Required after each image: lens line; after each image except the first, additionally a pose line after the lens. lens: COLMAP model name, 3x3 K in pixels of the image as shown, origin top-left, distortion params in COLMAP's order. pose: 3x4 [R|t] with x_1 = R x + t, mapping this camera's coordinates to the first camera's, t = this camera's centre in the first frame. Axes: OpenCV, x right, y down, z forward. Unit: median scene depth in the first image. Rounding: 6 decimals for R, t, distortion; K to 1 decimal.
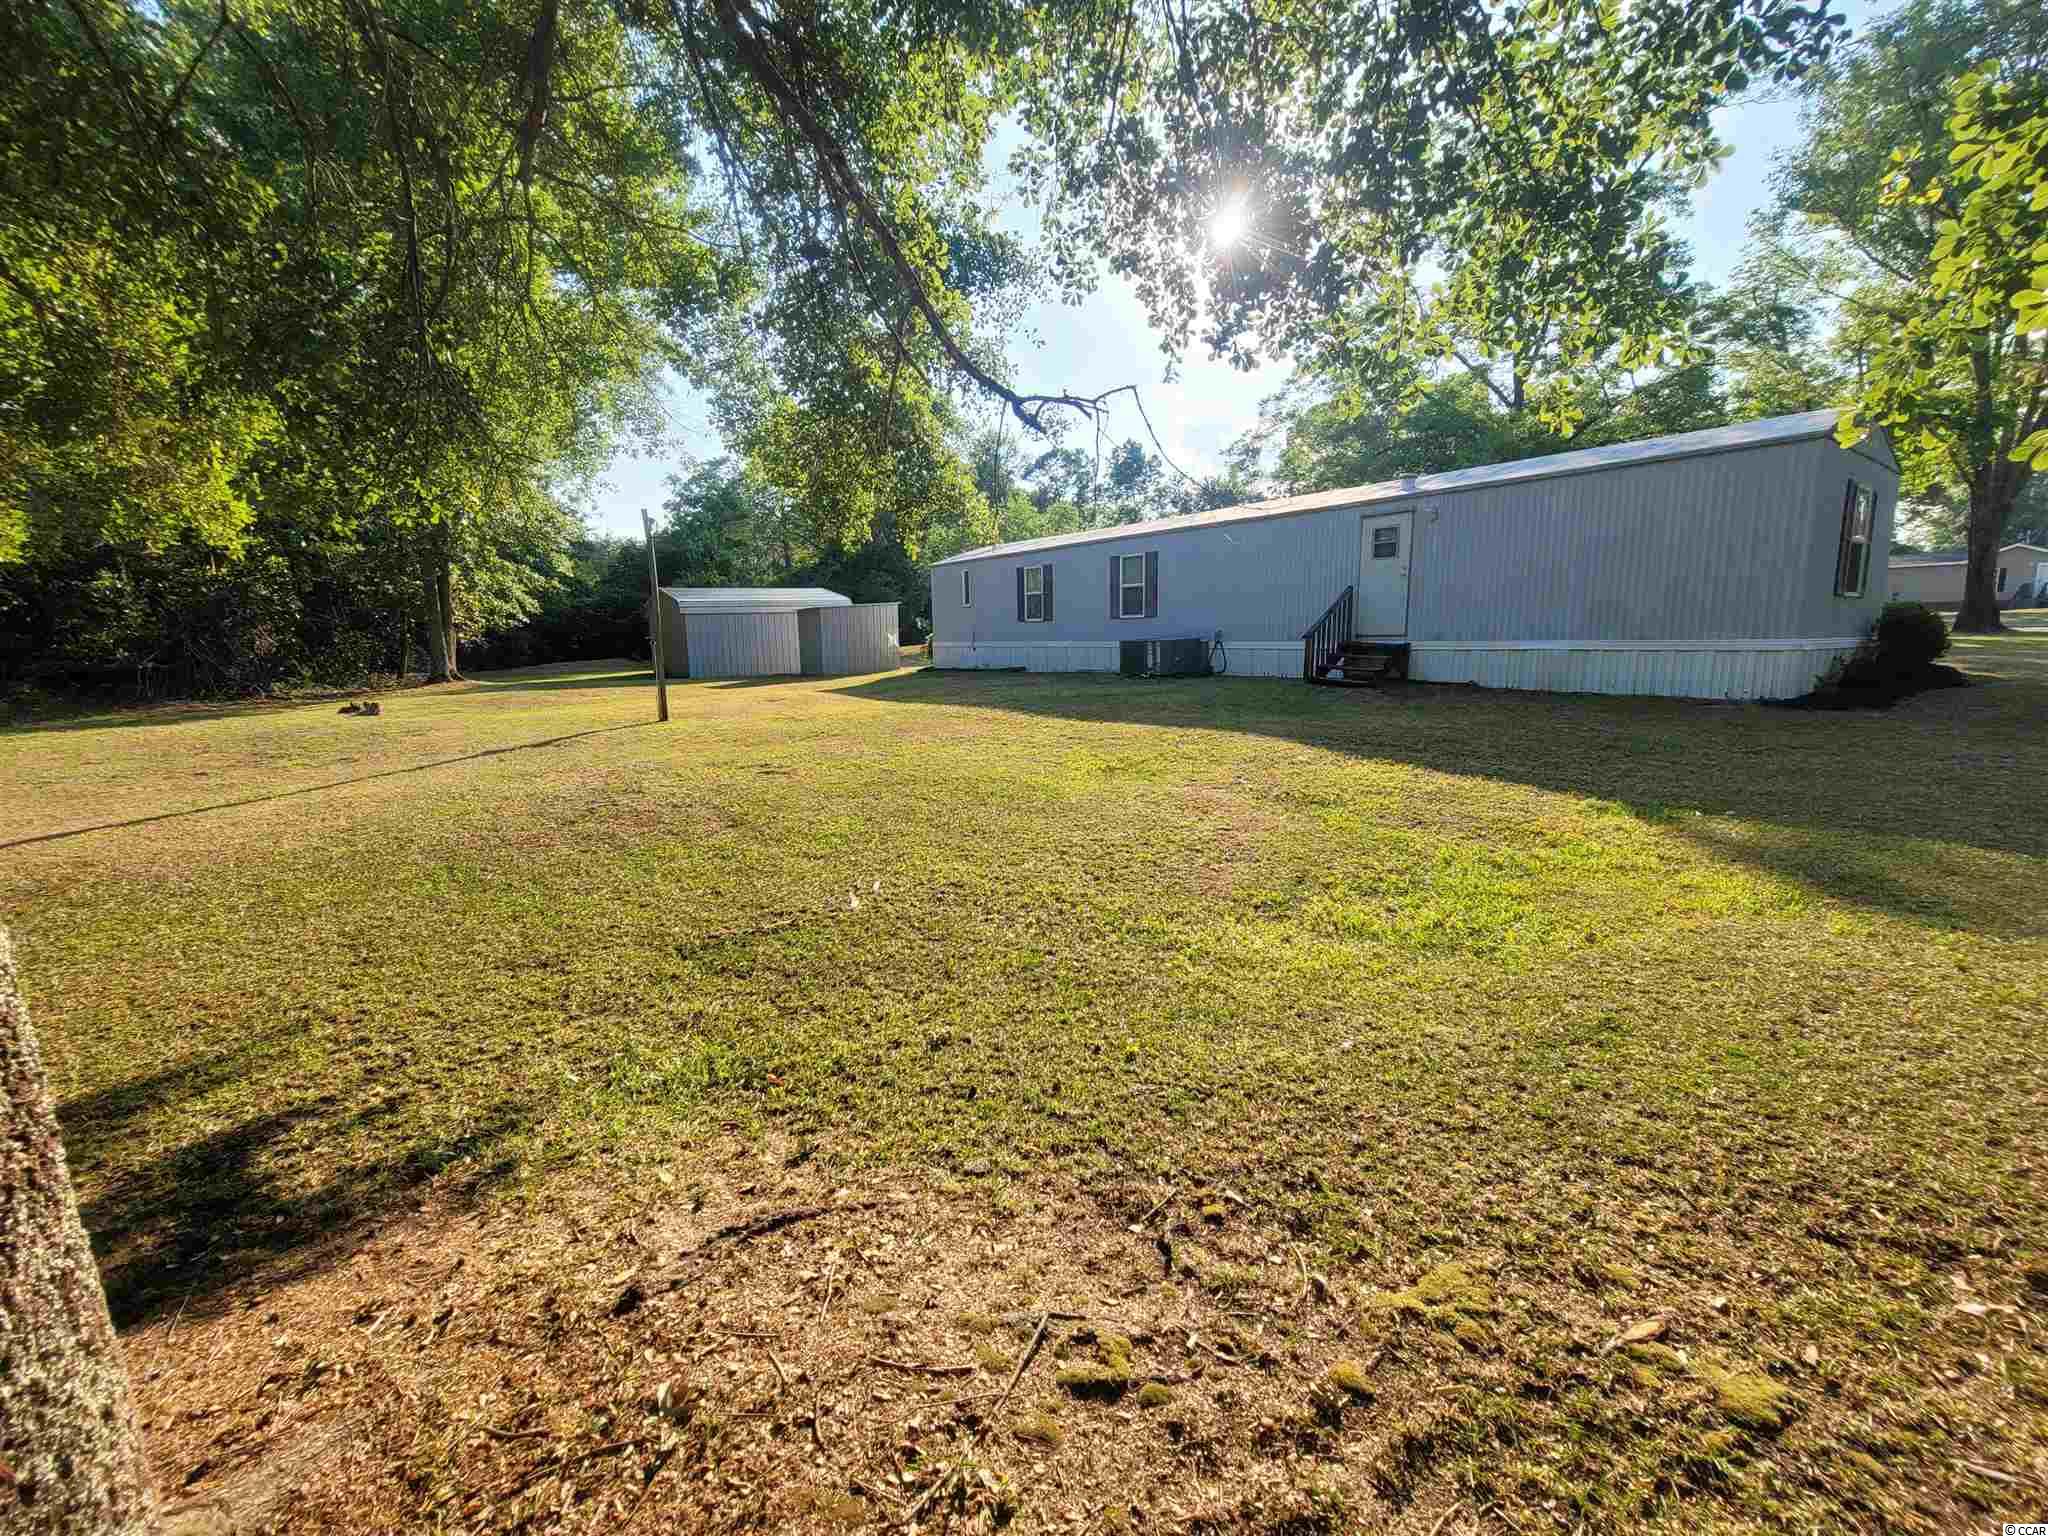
lens RADIAL K [[829.8, 0, 1006.9], [0, 829.8, 761.2], [0, 0, 1]] dist [-0.002025, -0.000317]
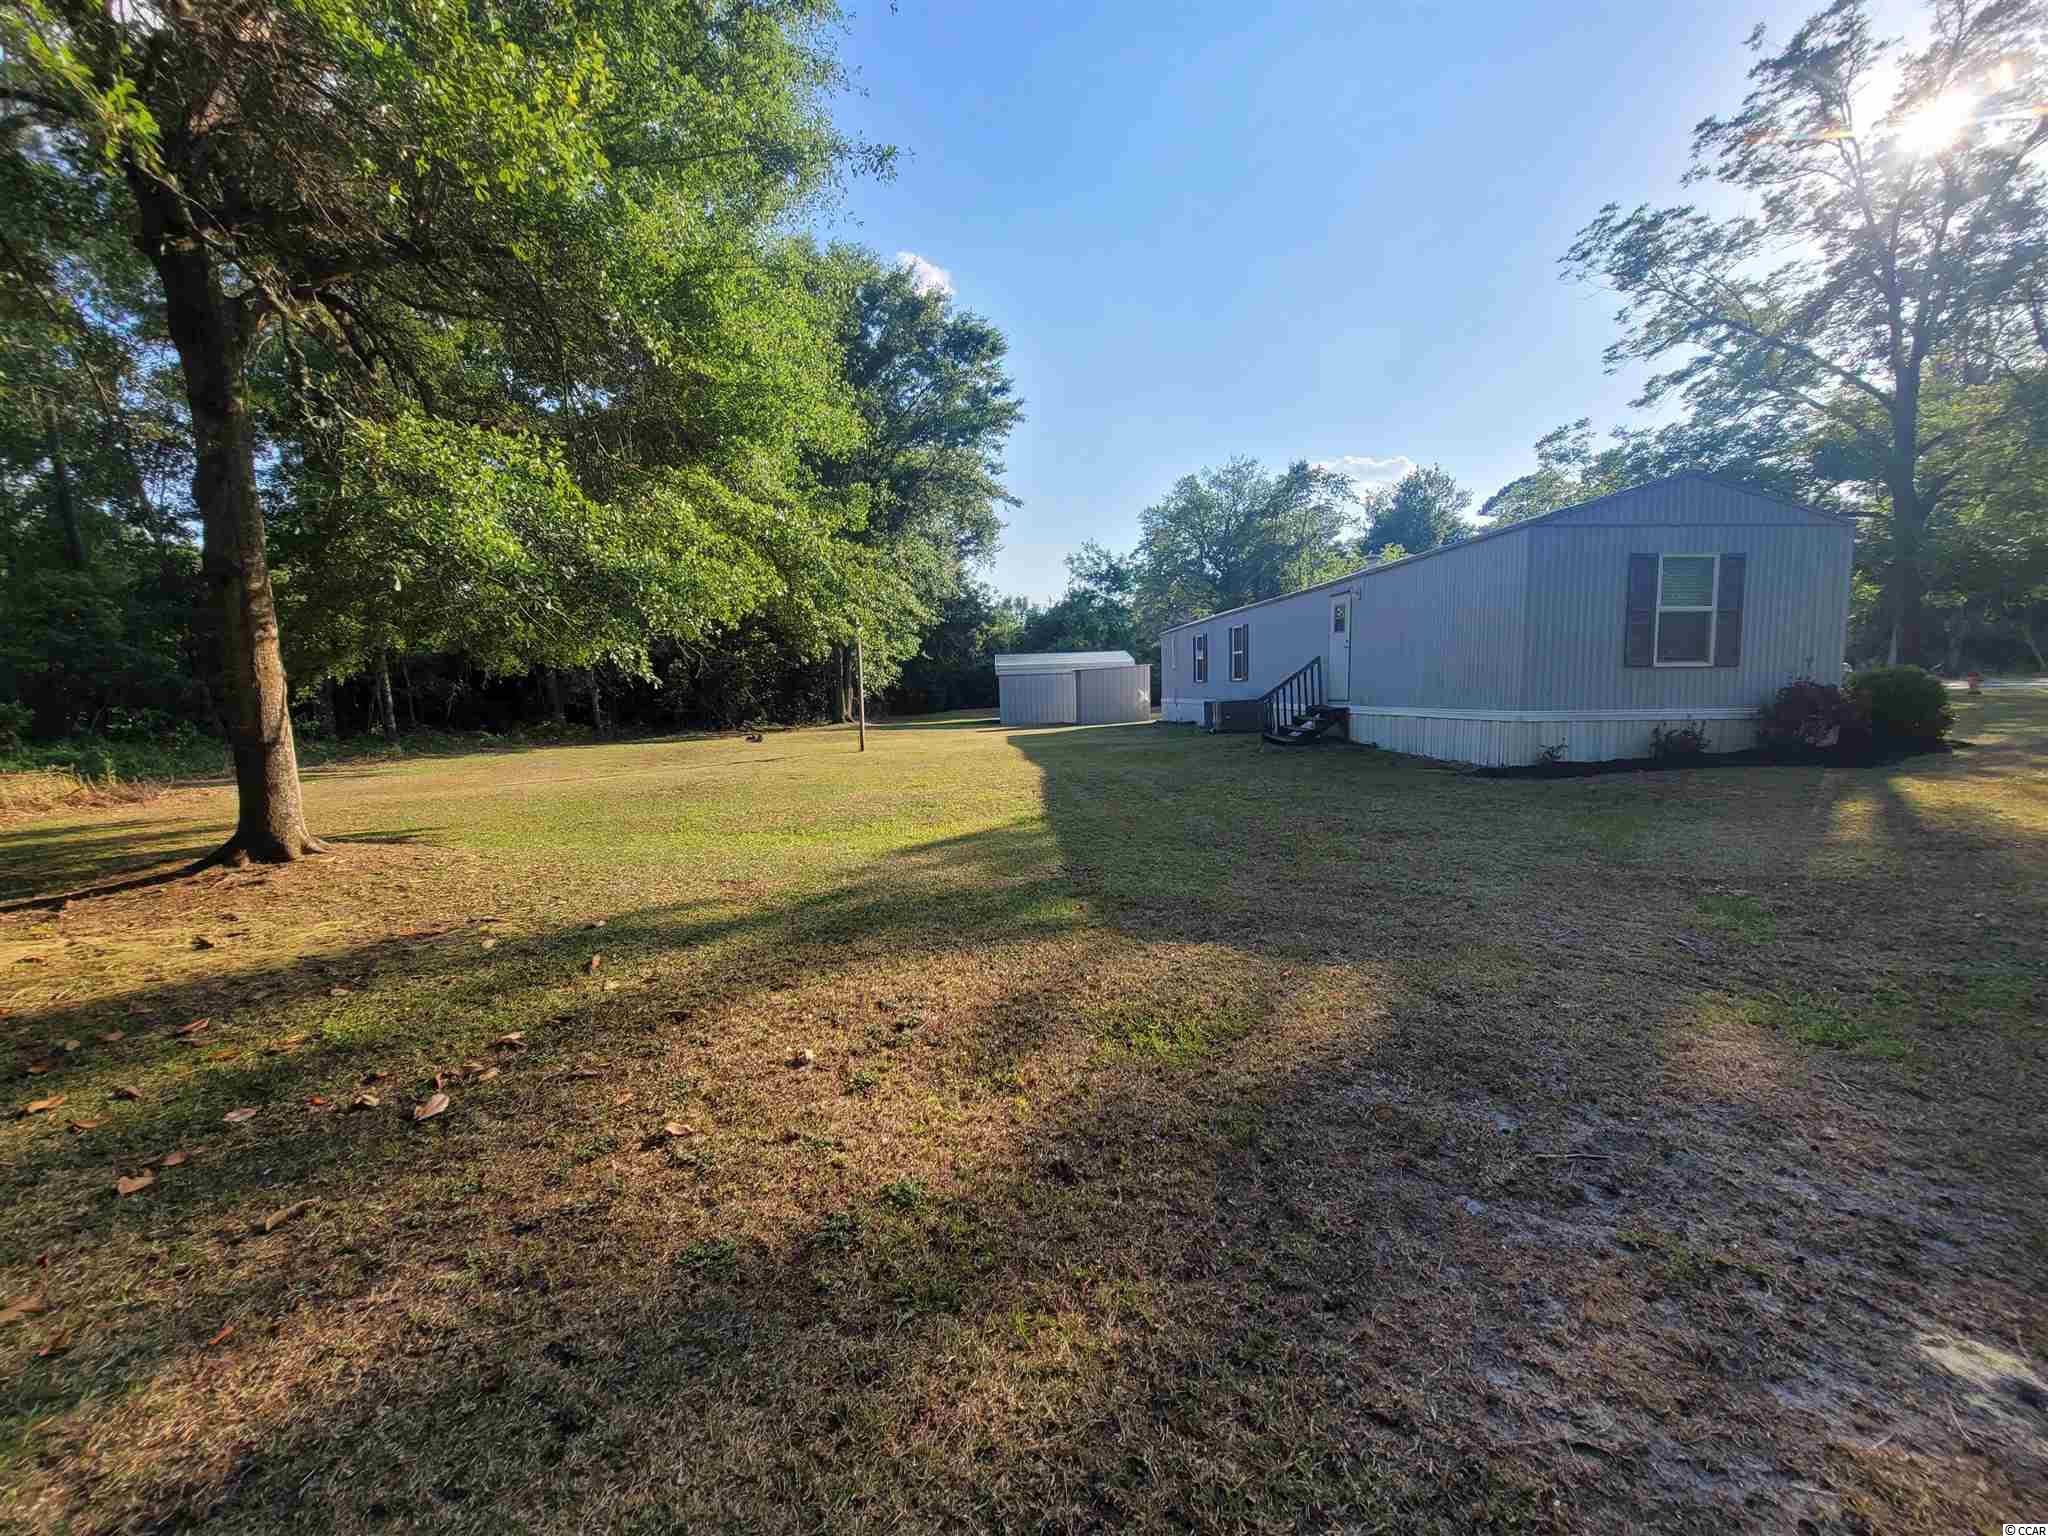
lens RADIAL K [[829.8, 0, 1006.9], [0, 829.8, 761.2], [0, 0, 1]] dist [-0.002025, -0.000317]
pose [[0.815297, 0.045081, -0.577285, 0.642371], [-0.075948, 0.996677, -0.029429, -0.003228], [0.574040, 0.067837, 0.816012, -0.135256]]
